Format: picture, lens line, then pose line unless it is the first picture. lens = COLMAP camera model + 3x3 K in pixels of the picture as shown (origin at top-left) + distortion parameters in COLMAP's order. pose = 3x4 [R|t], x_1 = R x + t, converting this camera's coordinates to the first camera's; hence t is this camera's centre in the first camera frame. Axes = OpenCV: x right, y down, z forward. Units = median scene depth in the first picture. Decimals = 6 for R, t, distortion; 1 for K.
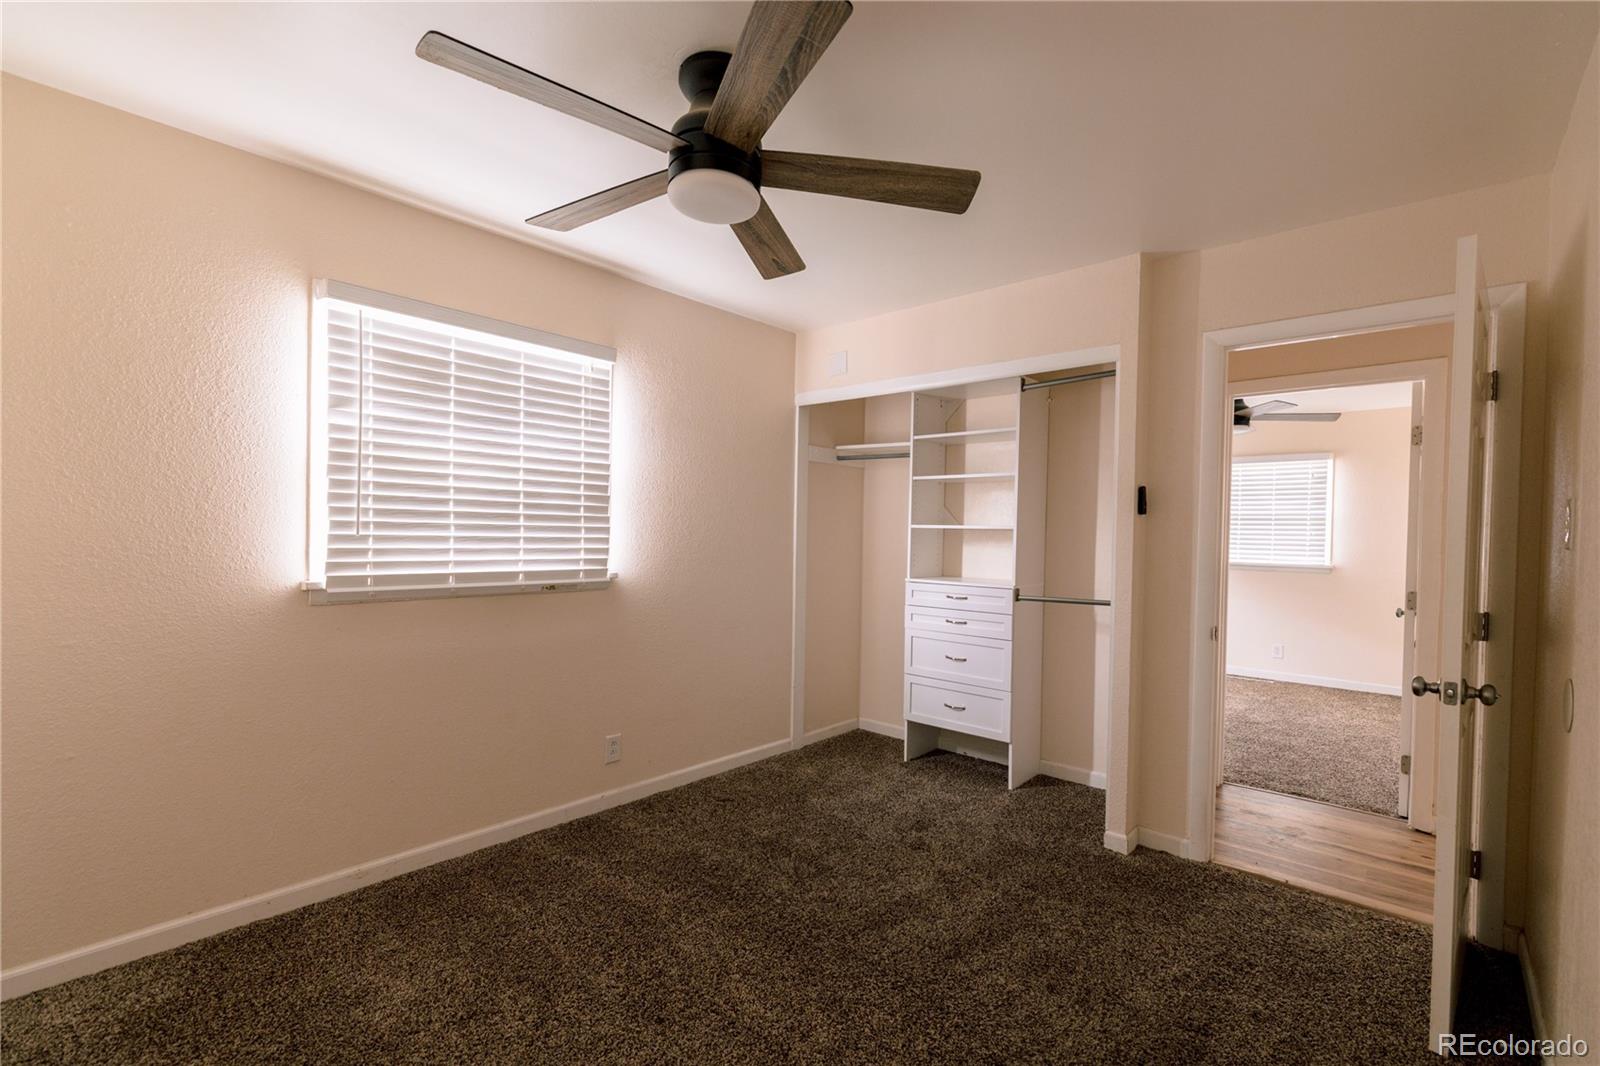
lens RADIAL K [[702.8, 0, 800.8], [0, 702.8, 535.3], [0, 0, 1]] dist [-0.000419, 0.000113]
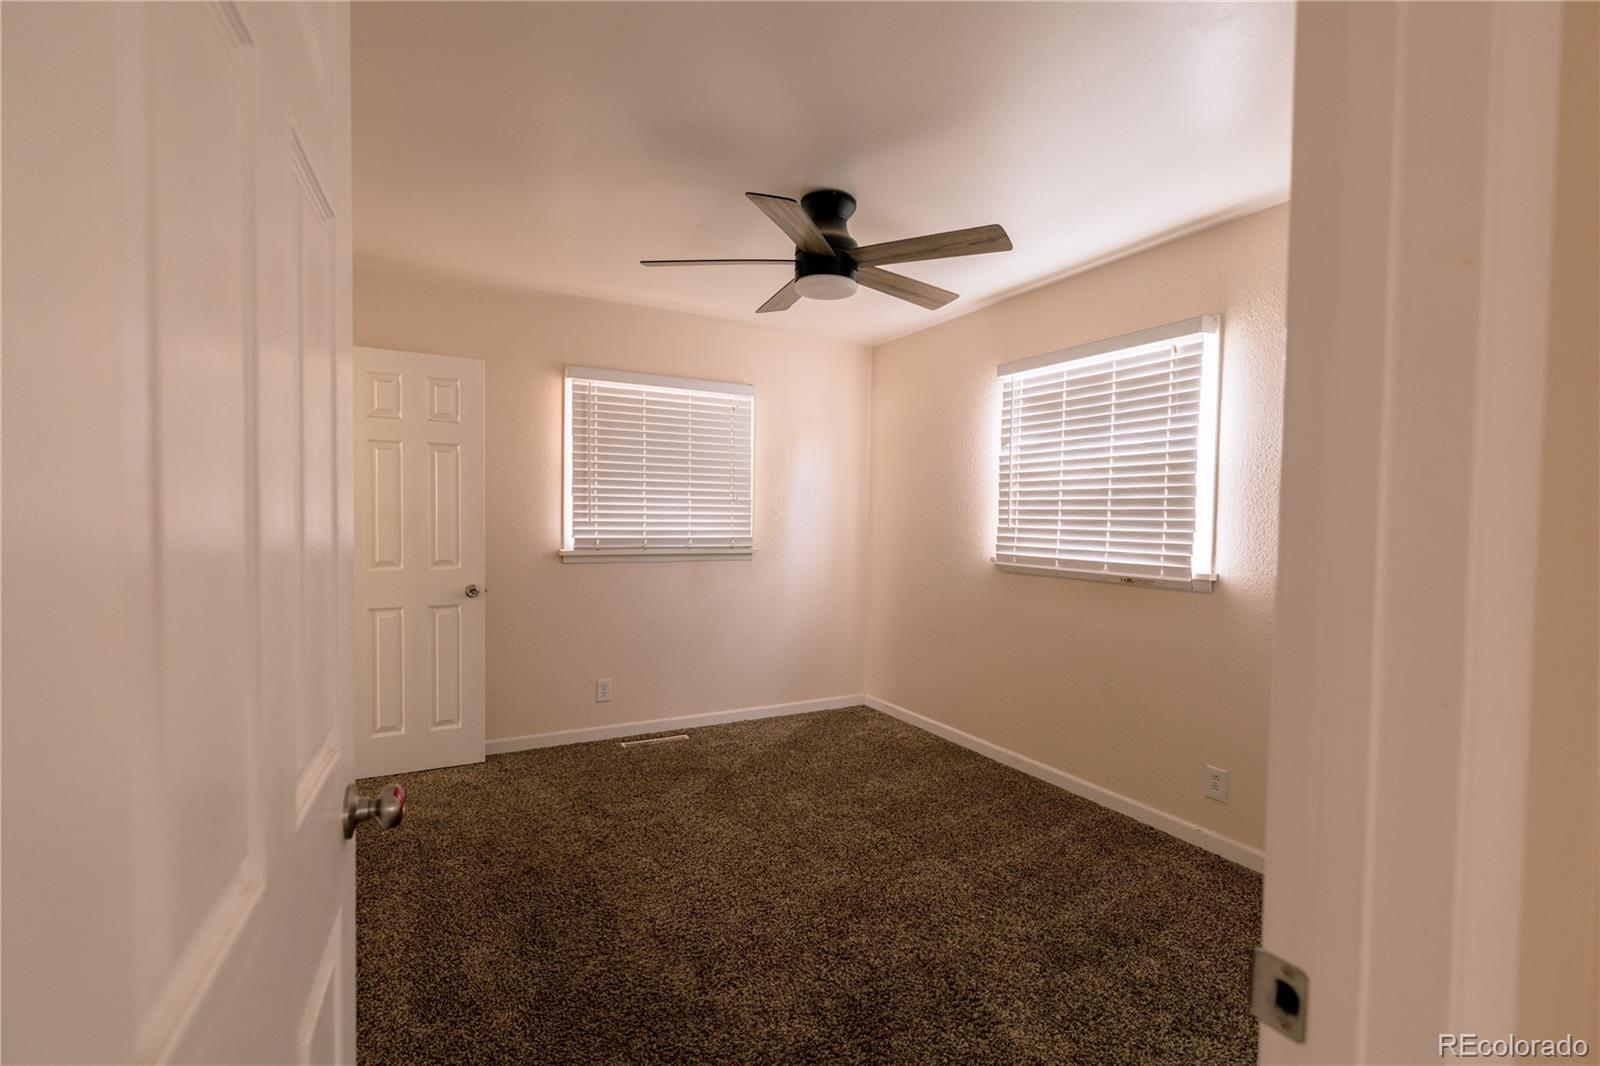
lens RADIAL K [[702.8, 0, 799.8], [0, 702.8, 532.5], [0, 0, 1]] dist [-0.000419, 0.000113]
pose [[-0.320060, -0.005638, -0.947380, 0.794599], [-0.028462, 0.999588, 0.003667, 0.014583], [0.946970, 0.028138, -0.320089, 0.900491]]
